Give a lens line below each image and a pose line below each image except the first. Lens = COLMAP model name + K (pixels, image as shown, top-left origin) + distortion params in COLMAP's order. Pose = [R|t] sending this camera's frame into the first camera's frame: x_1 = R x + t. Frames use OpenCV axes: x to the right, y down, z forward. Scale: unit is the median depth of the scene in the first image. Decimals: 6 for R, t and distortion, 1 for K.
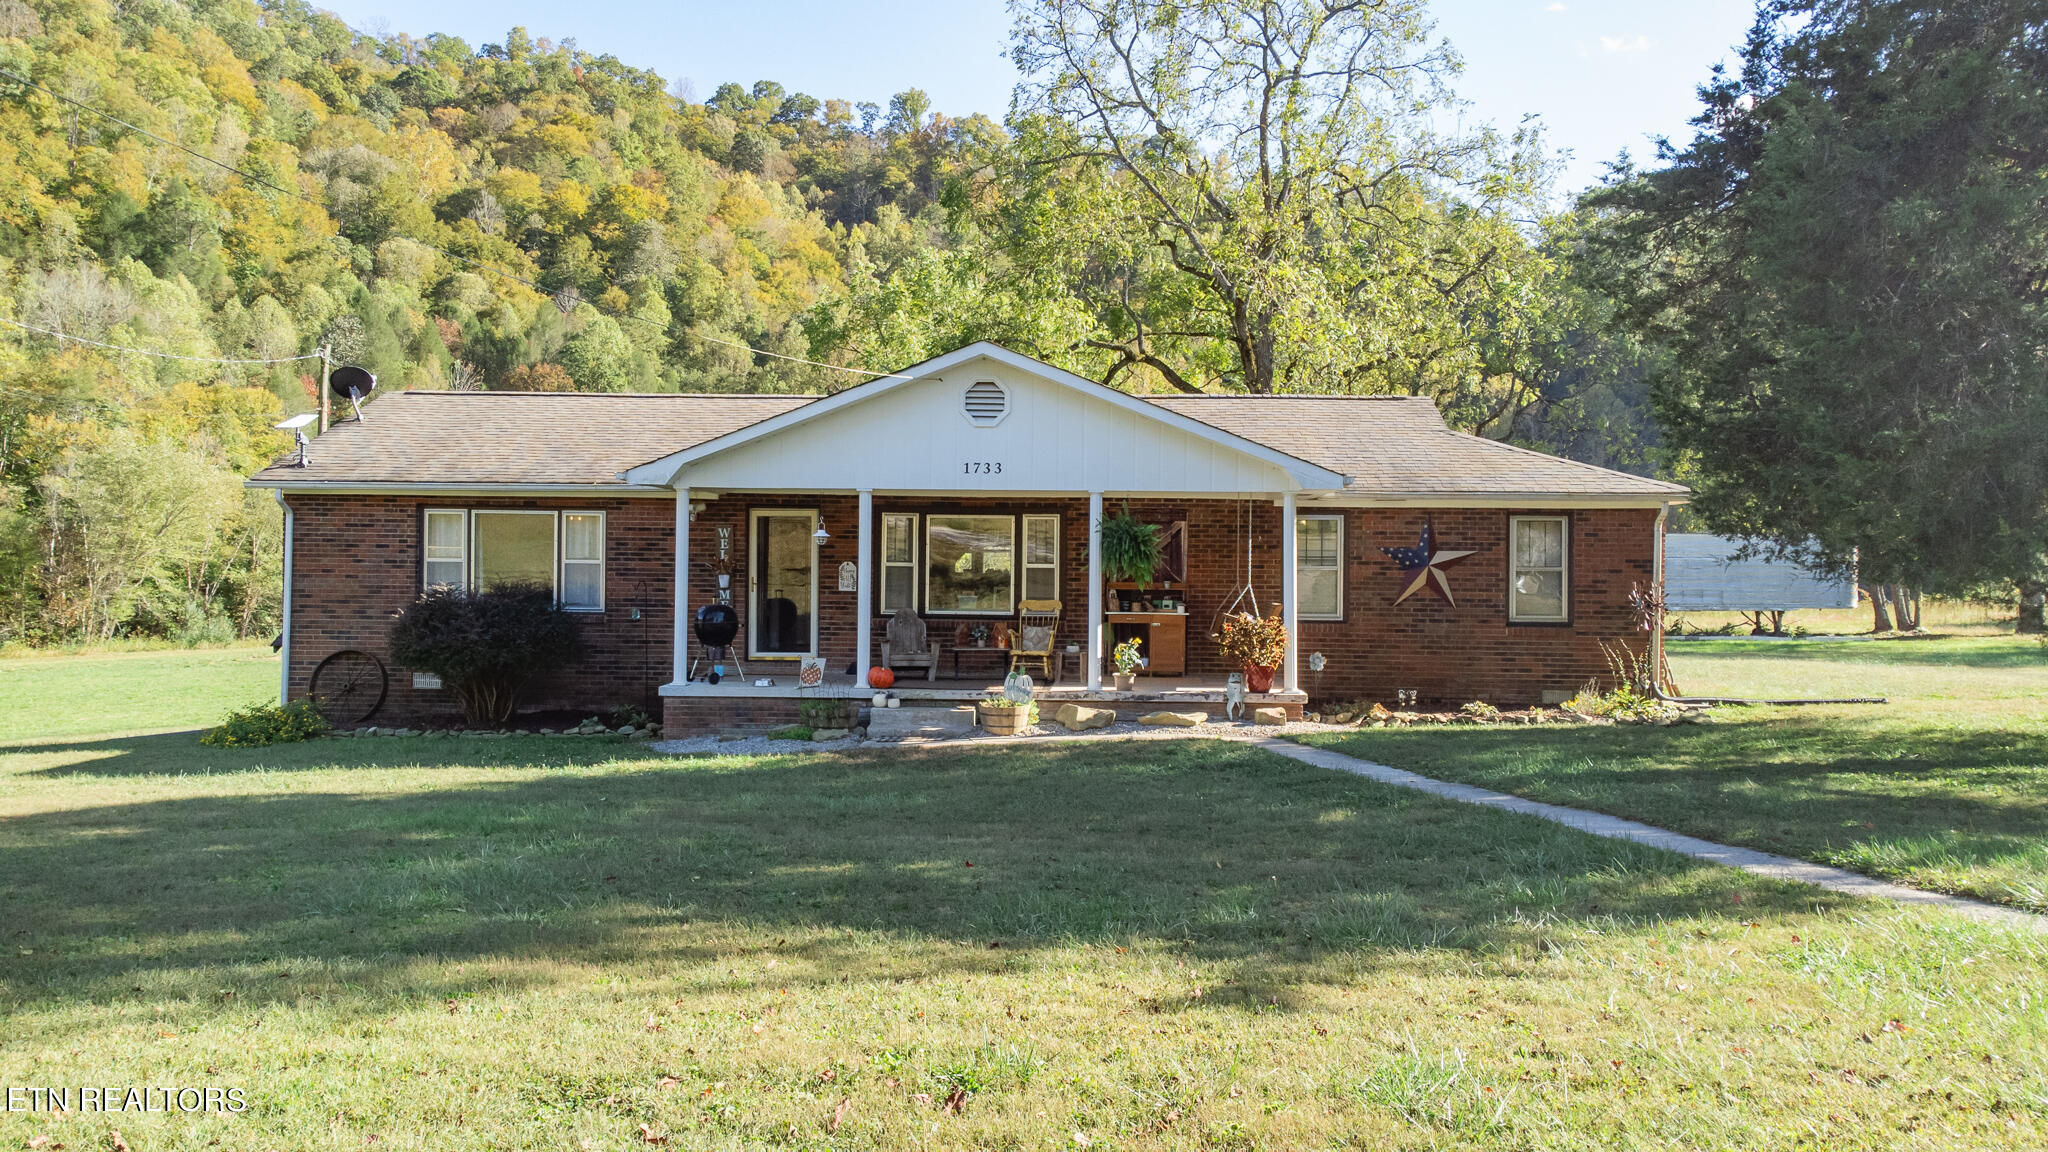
lens RADIAL K [[1533.9, 0, 1015.2], [0, 1533.9, 576.3], [0, 0, 1]] dist [0.009917, 0.064702]
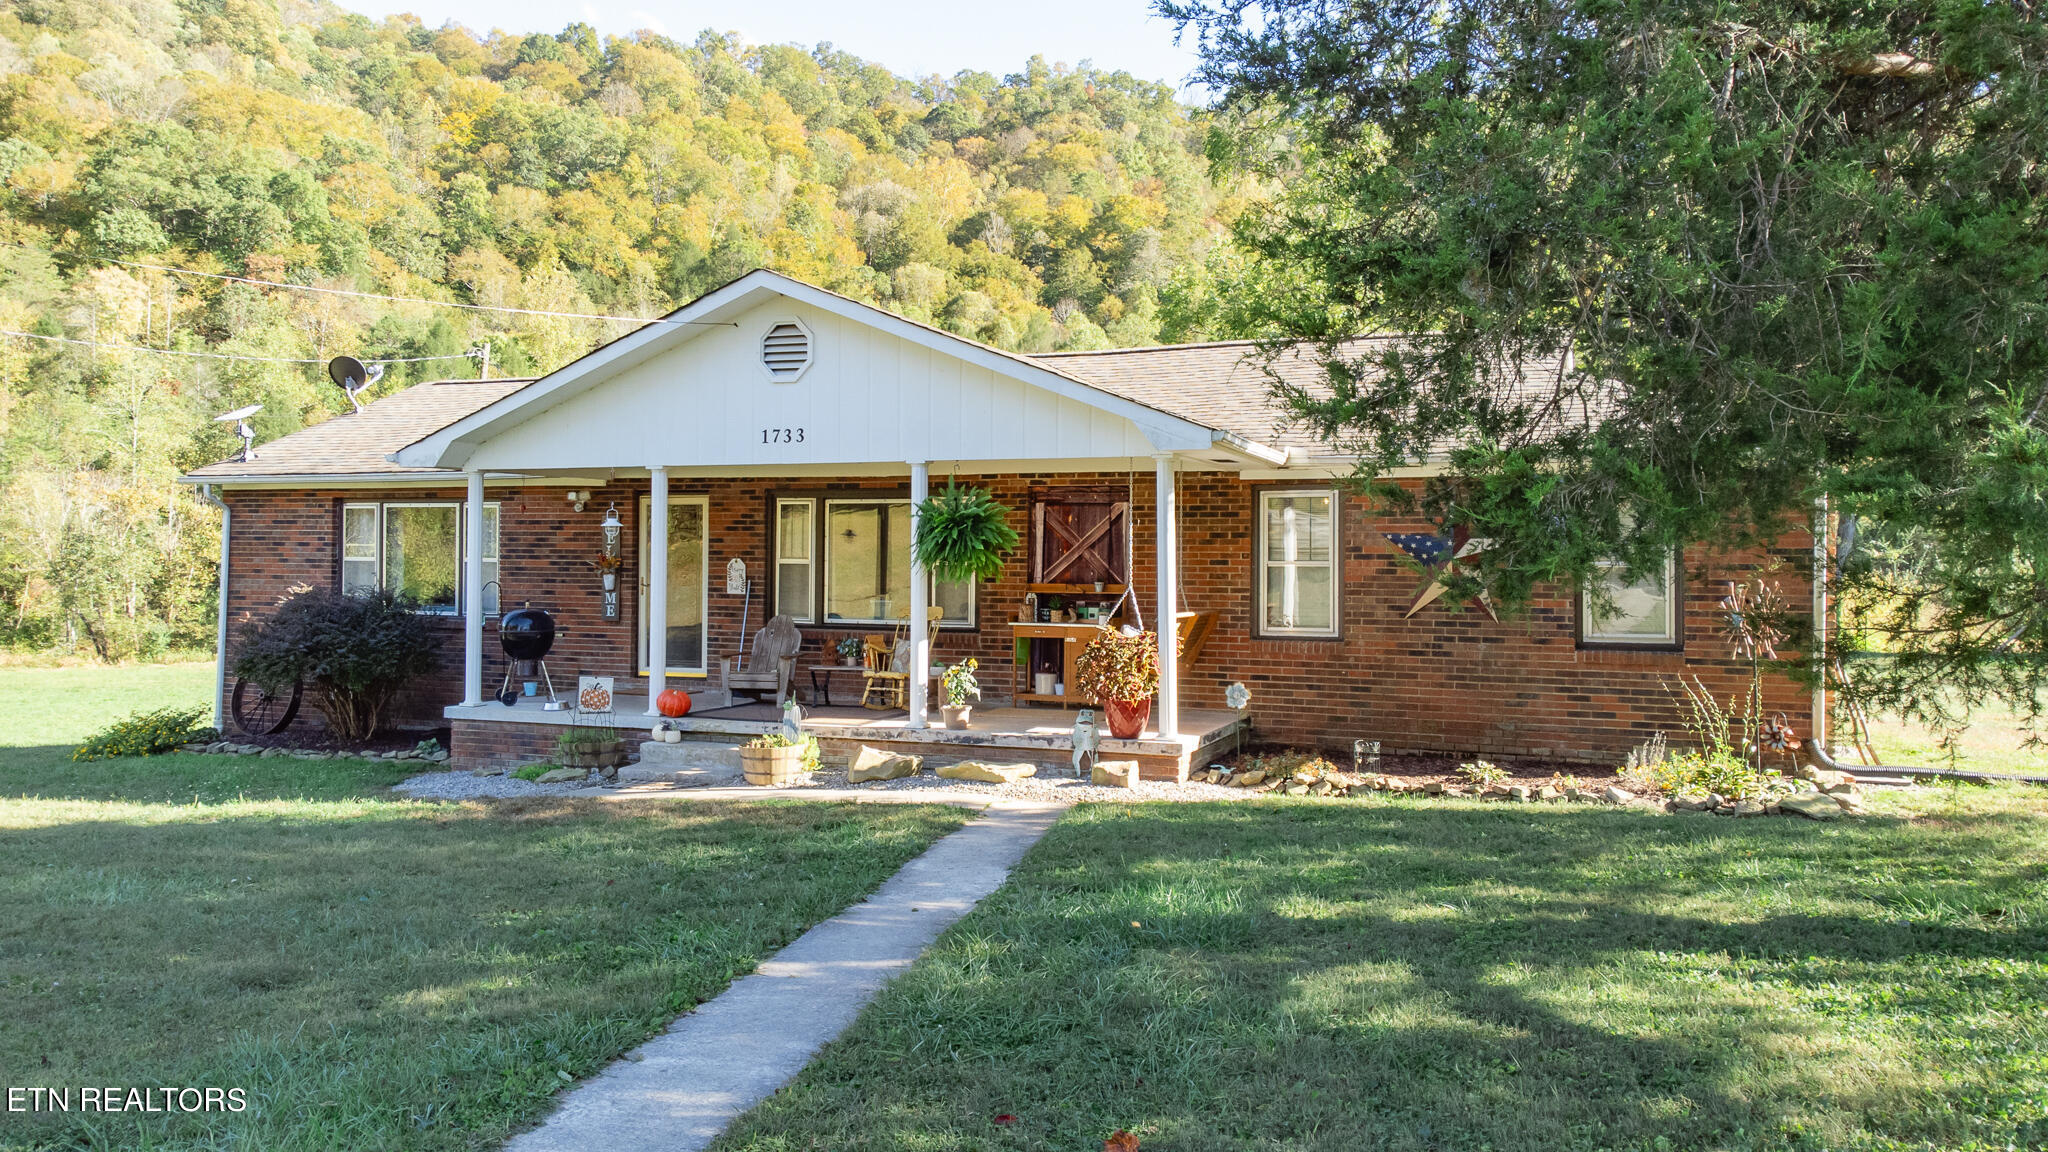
lens RADIAL K [[1533.9, 0, 1017.7], [0, 1533.9, 576.2], [0, 0, 1]] dist [0.009917, 0.064702]
pose [[0.941636, -0.001245, -0.336631, 0.305134], [0.000539, 0.999997, -0.002190, 0.001743], [0.336633, 0.001881, 0.941634, 0.270708]]
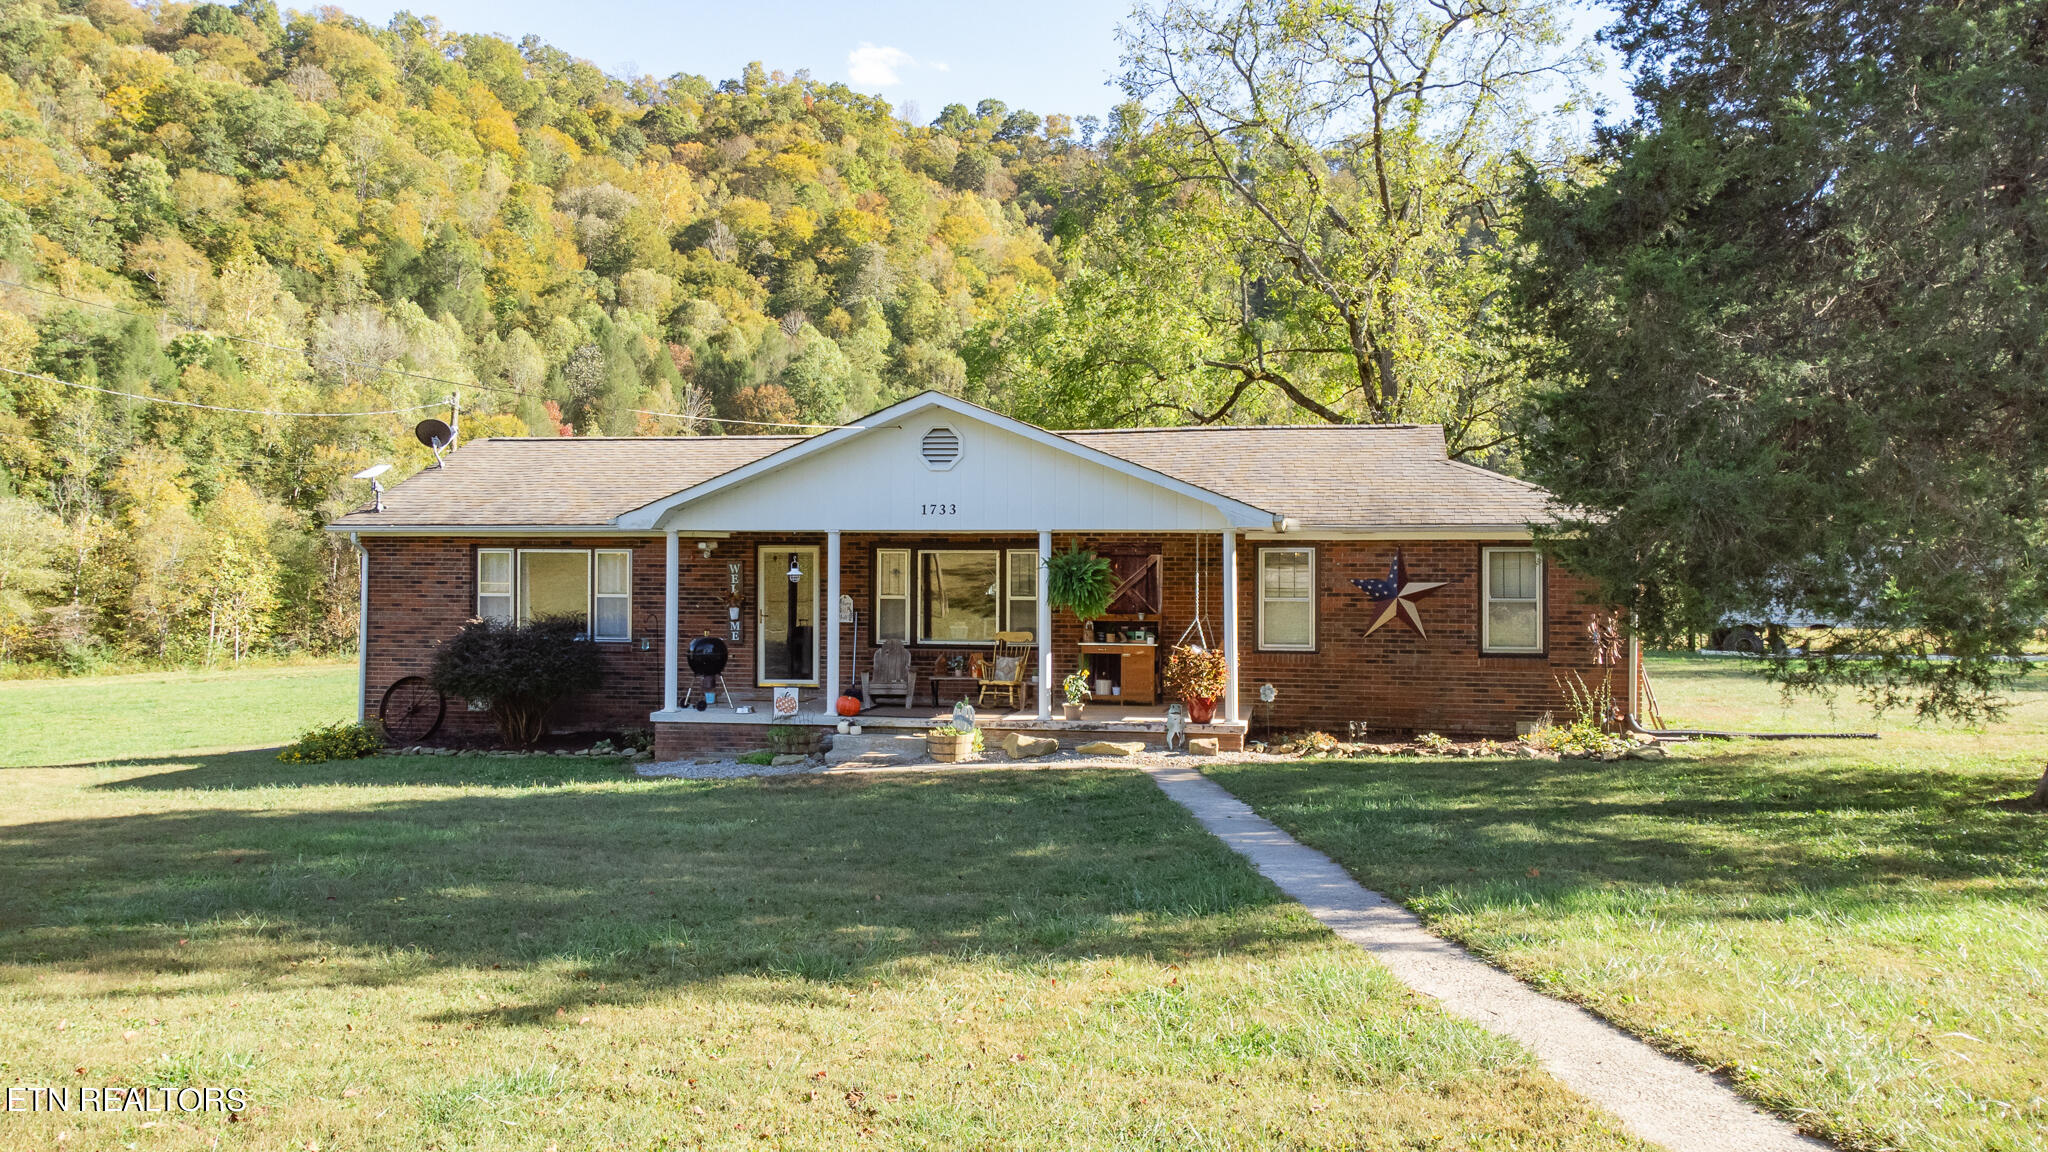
lens RADIAL K [[1533.9, 0, 1014.4], [0, 1533.9, 580.9], [0, 0, 1]] dist [0.009917, 0.064702]
pose [[0.988326, -0.005332, -0.152261, 0.166990], [0.004953, 0.999984, -0.002871, -0.015414], [0.152274, 0.002083, 0.988336, -0.036144]]
